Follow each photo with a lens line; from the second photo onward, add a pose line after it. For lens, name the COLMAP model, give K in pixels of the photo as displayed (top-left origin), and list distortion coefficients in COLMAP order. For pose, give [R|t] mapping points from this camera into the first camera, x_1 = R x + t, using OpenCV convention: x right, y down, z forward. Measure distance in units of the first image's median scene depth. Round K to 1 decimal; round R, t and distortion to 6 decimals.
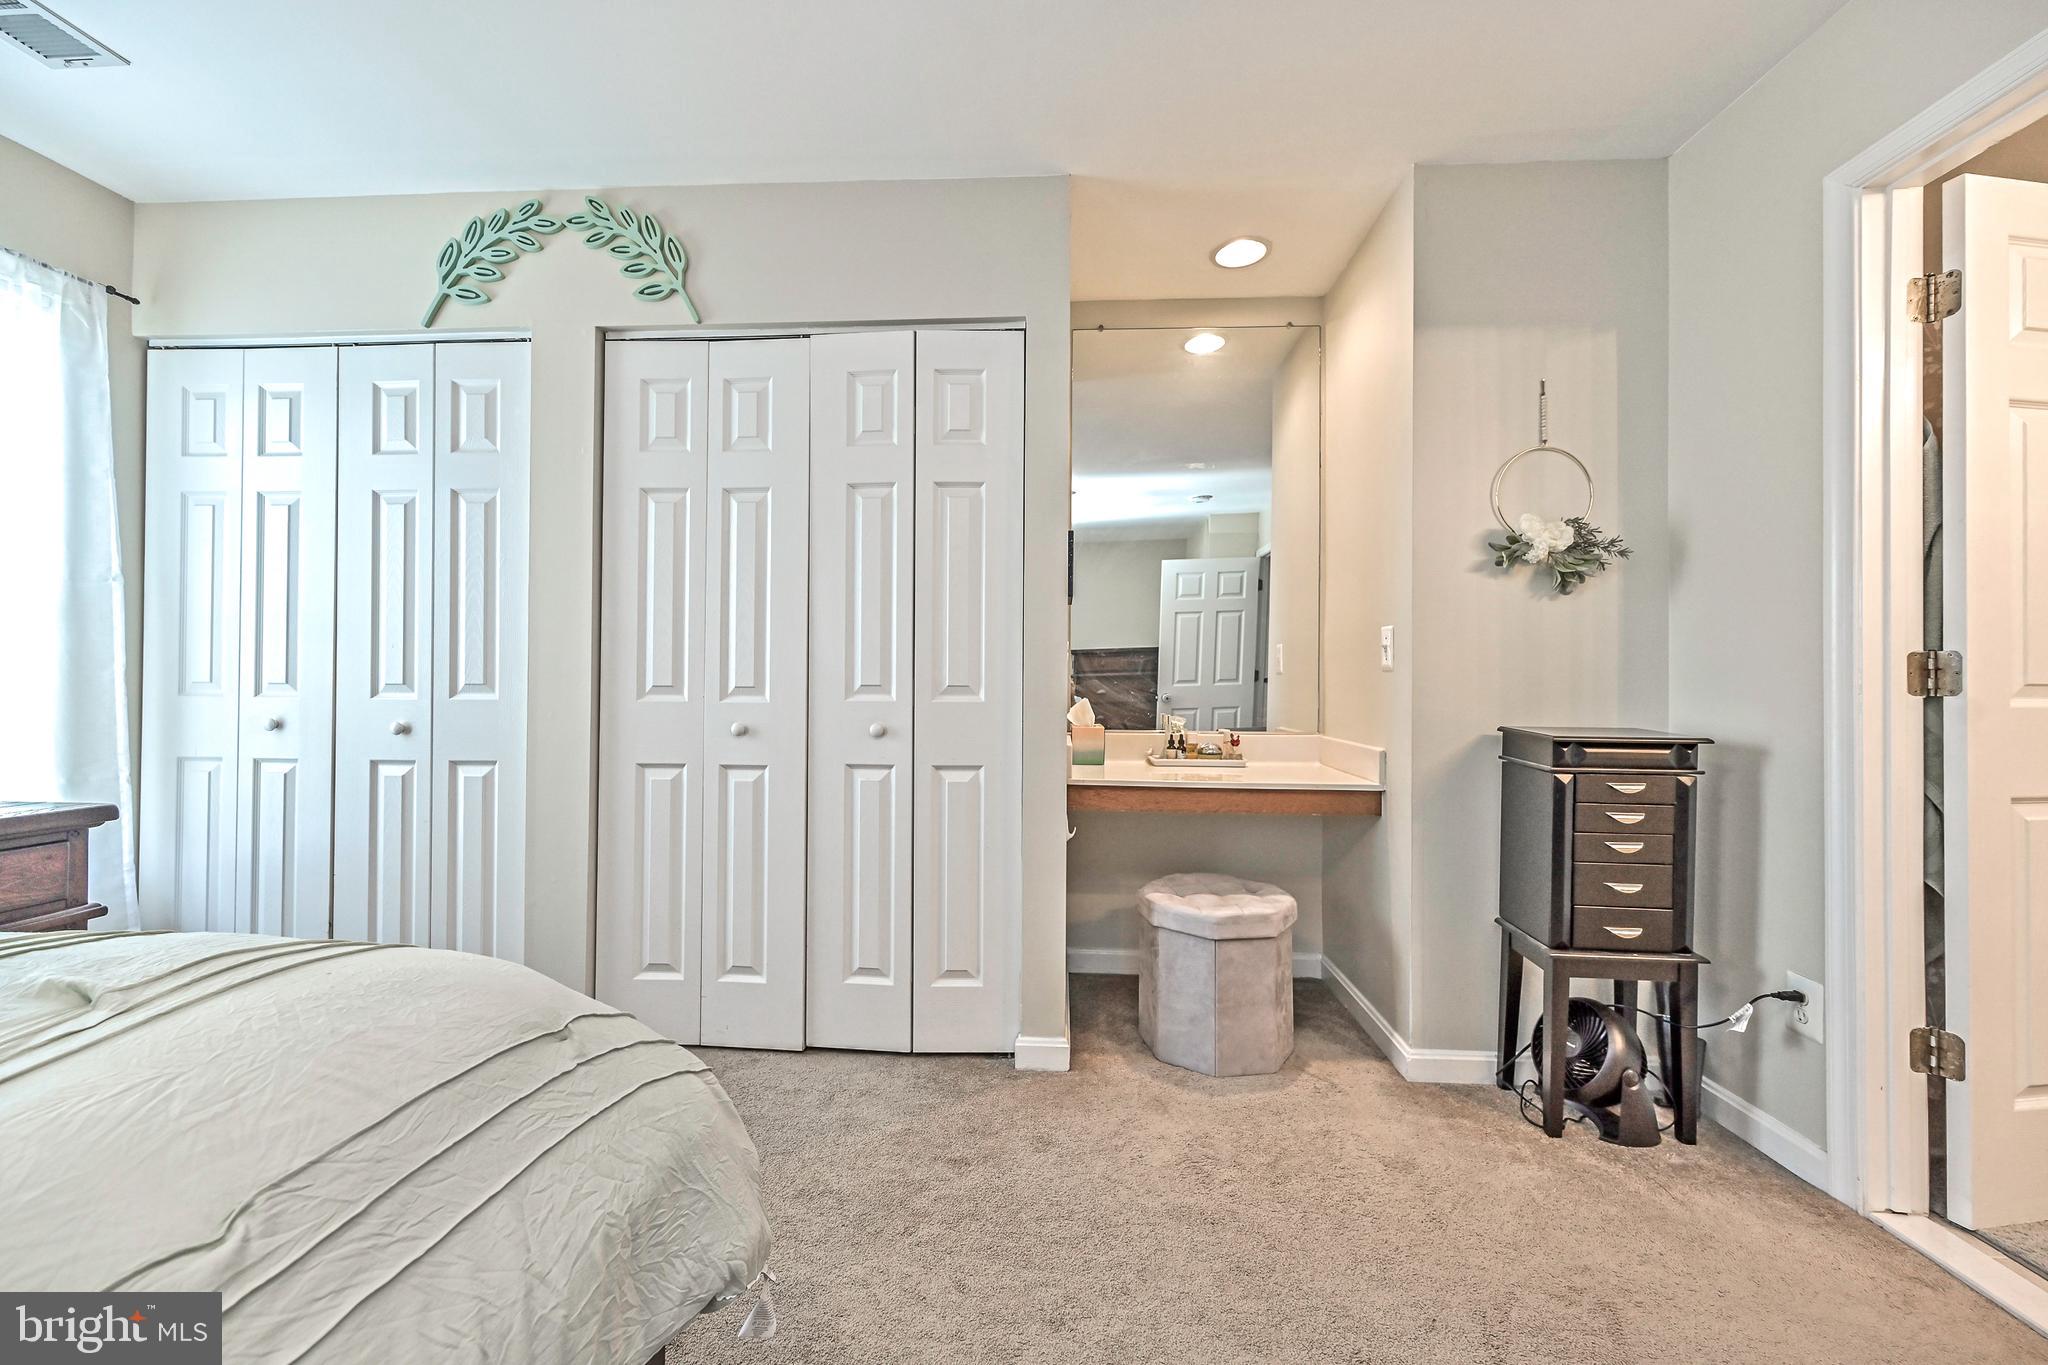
lens RADIAL K [[813.0, 0, 1015.0], [0, 813.0, 674.7], [0, 0, 1]] dist [0.000738, 0.000228]
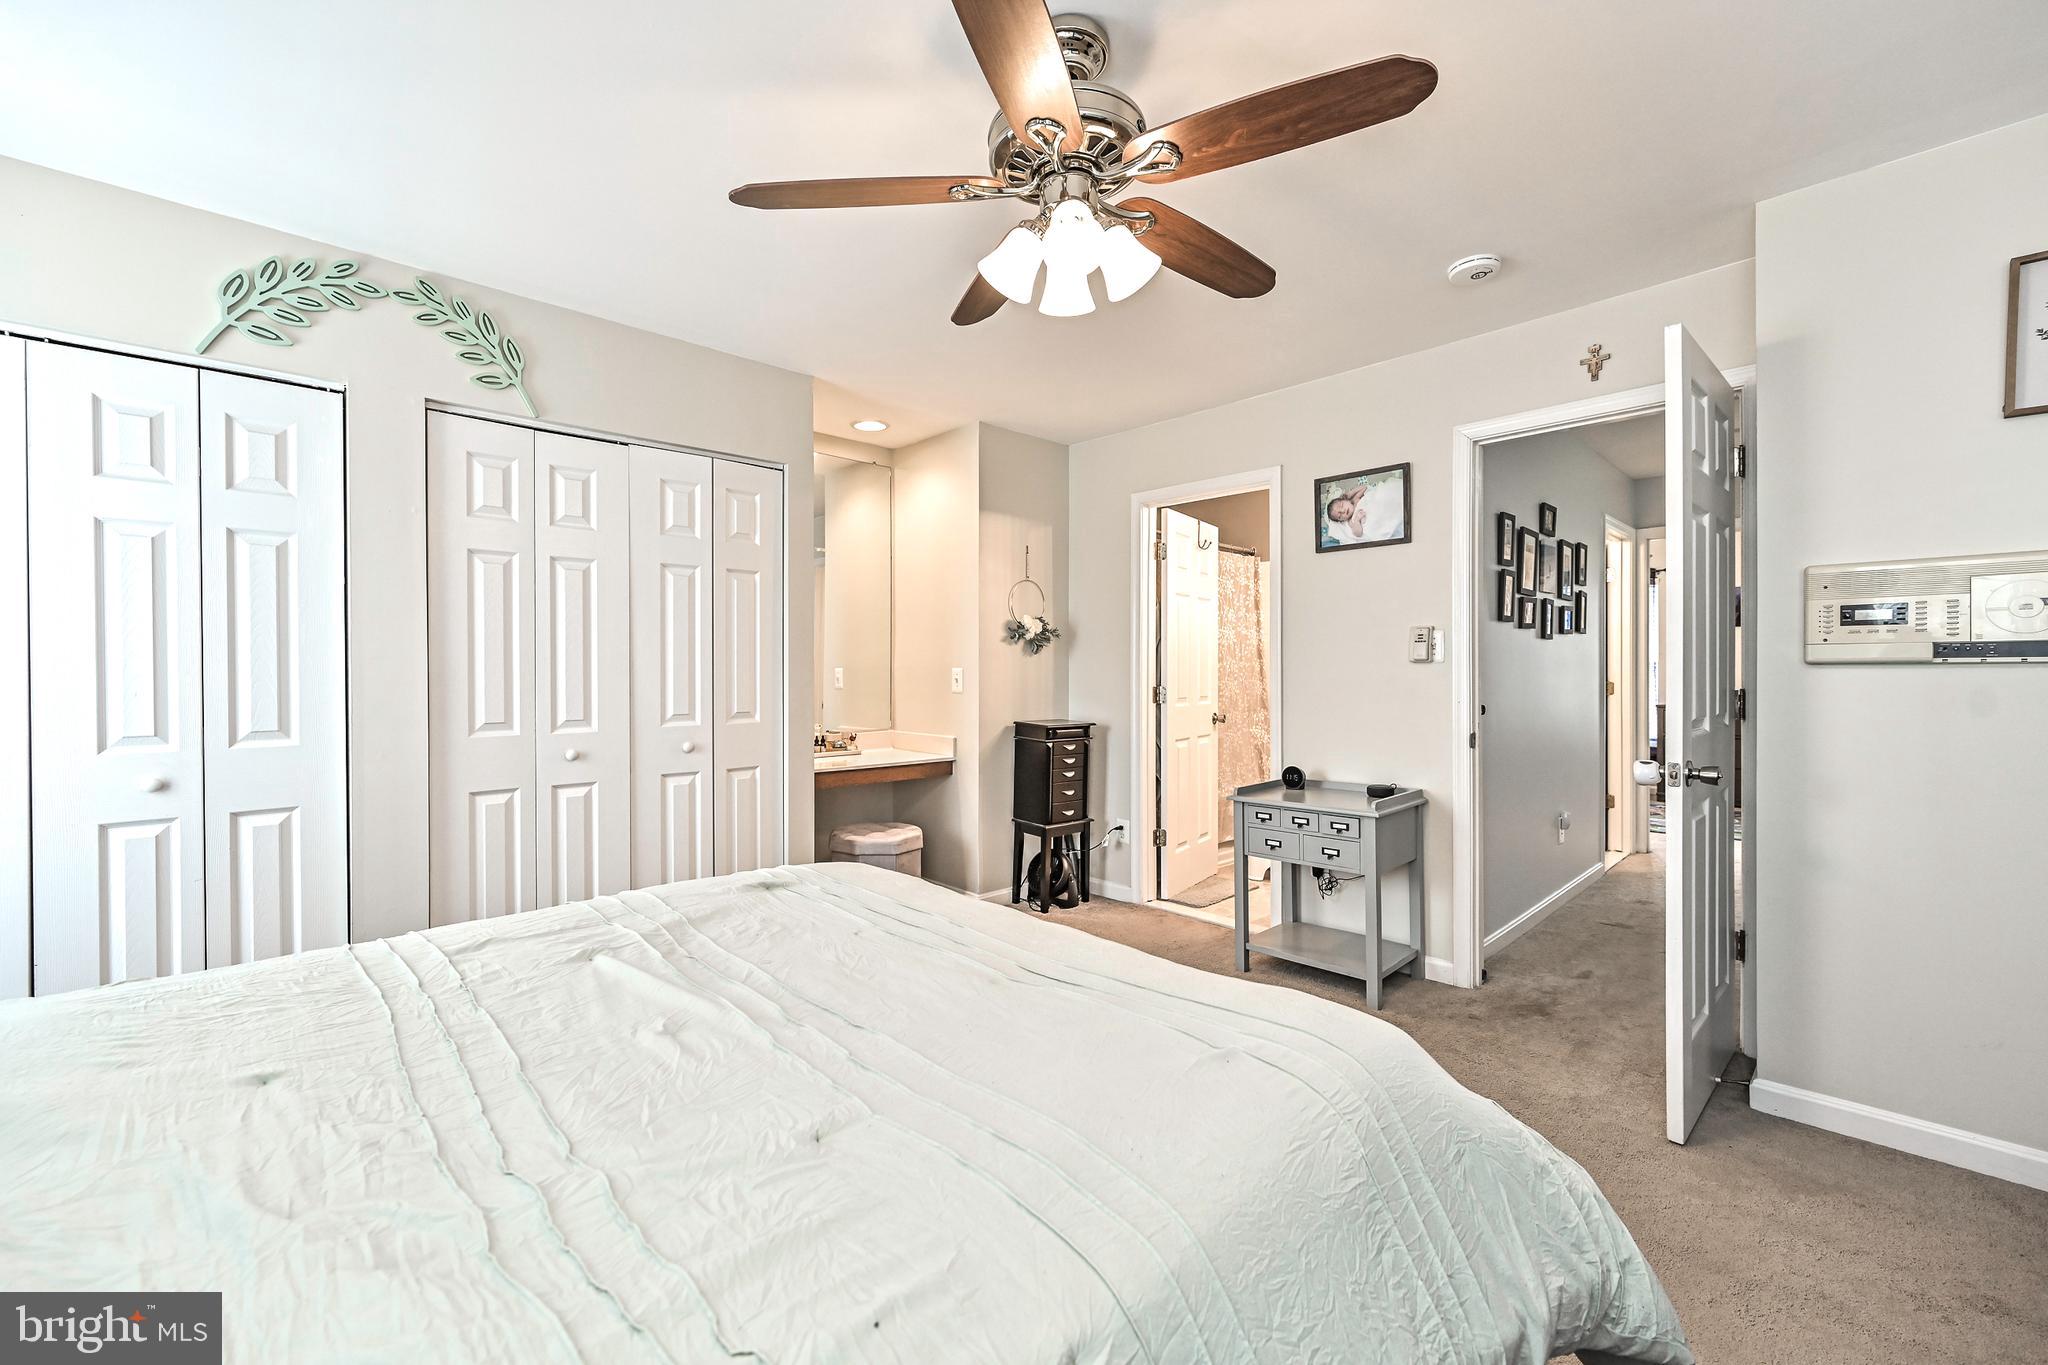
lens RADIAL K [[813.0, 0, 1023.6], [0, 813.0, 676.3], [0, 0, 1]] dist [0.000738, 0.000228]
pose [[0.685574, -0.011299, 0.727916, -0.767788], [-0.002707, 0.999833, 0.018069, -0.076328], [-0.727998, -0.014358, 0.685429, -0.341314]]
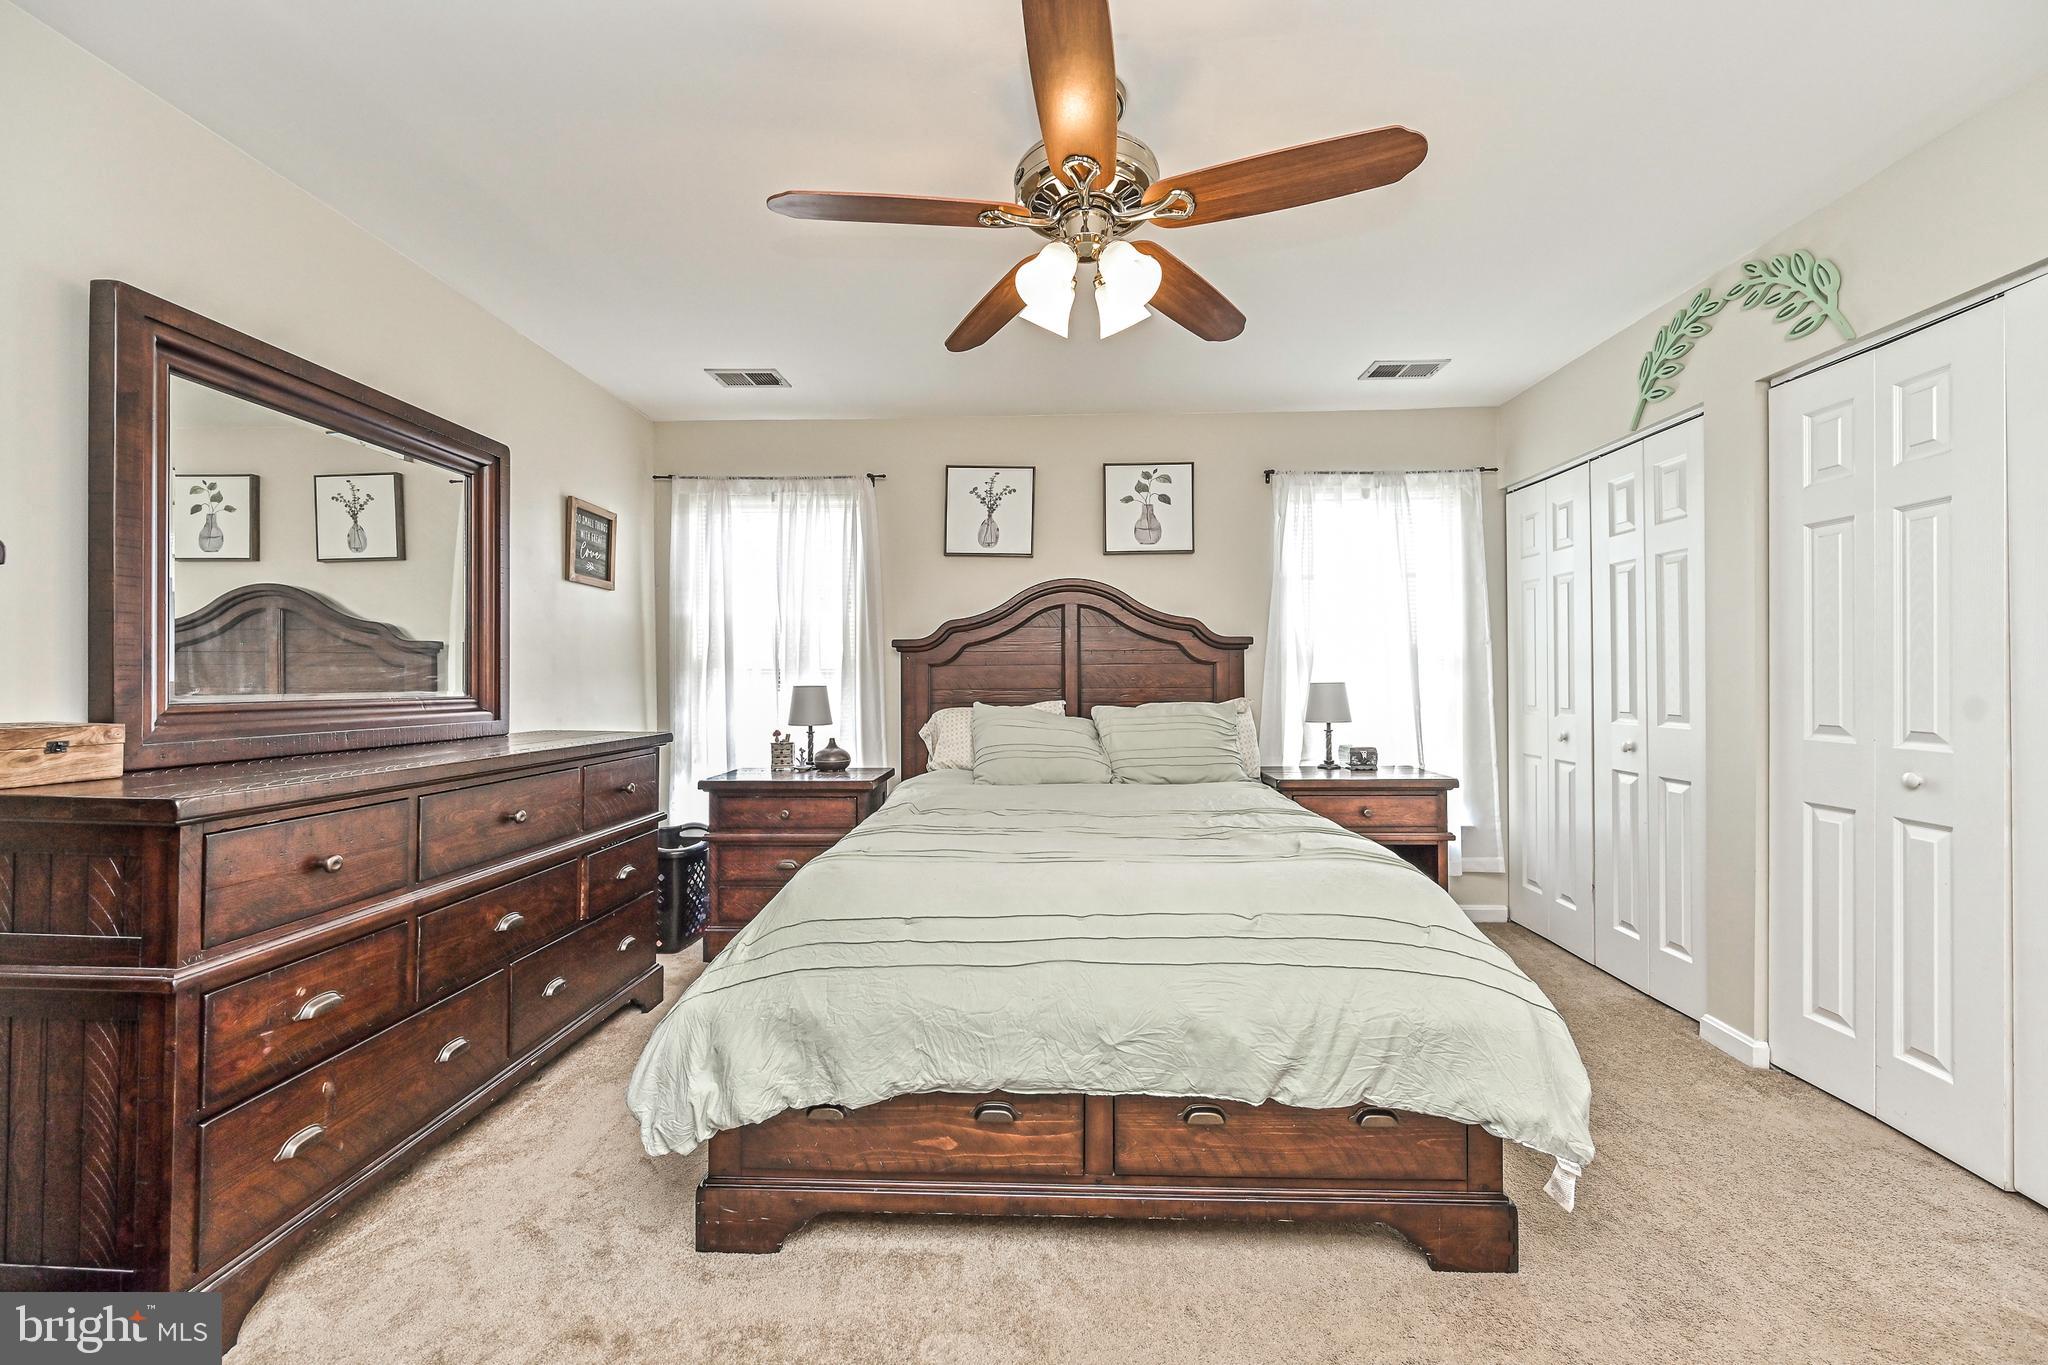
lens RADIAL K [[813.0, 0, 1019.2], [0, 813.0, 673.2], [0, 0, 1]] dist [0.000738, 0.000228]
pose [[0.015677, -0.009153, -0.999835, 0.523296], [0.017812, 0.999802, -0.008874, -0.057590], [0.999718, -0.017670, 0.015836, 0.022173]]
